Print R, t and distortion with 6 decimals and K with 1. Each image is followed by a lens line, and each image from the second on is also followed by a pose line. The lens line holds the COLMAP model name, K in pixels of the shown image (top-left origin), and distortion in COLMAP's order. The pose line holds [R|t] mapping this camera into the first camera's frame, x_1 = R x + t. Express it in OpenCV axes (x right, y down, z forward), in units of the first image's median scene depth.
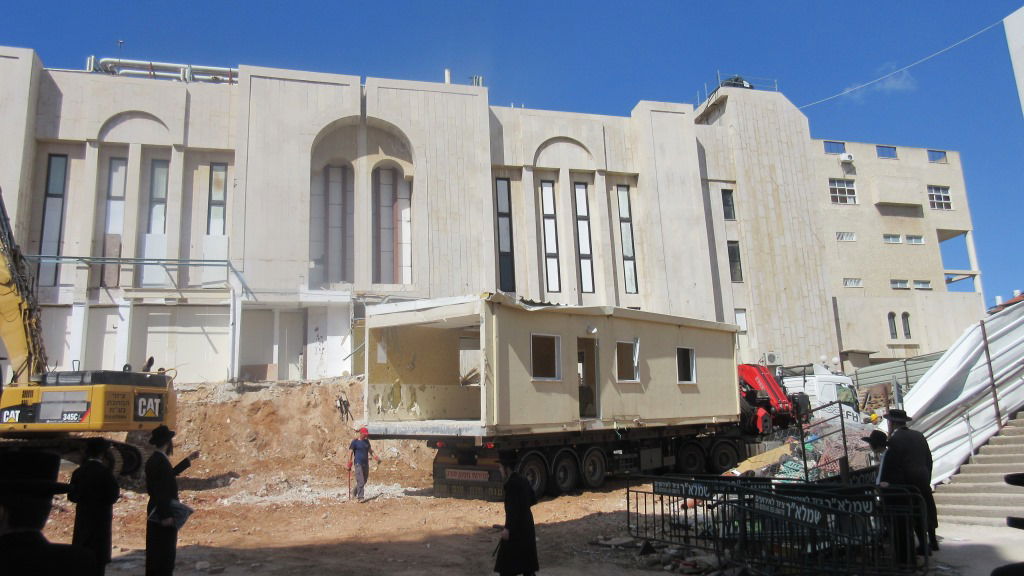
lens RADIAL K [[793.8, 0, 529.4], [0, 793.8, 285.0], [0, 0, 1]] dist [-0.003847, 0.001358]
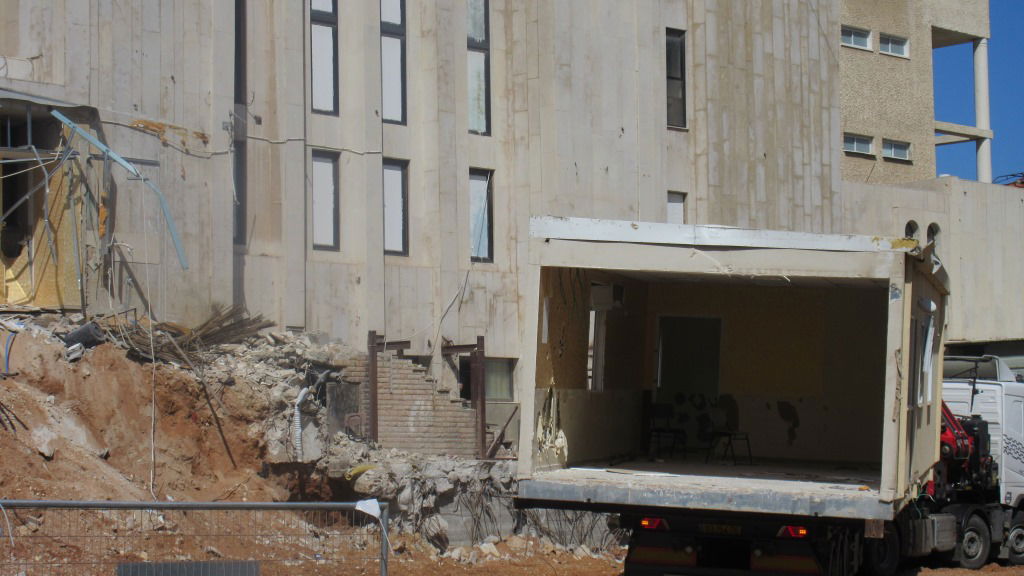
lens RADIAL K [[2548.2, 0, 512.0], [0, 2548.2, 288.0], [0, 0, 1]] dist [-0.019080, -0.126467]
pose [[0.846736, 0.068592, 0.527573, -0.536165], [-0.139179, 0.985678, 0.095225, -0.037819], [-0.513485, -0.154057, 0.844156, -0.122131]]
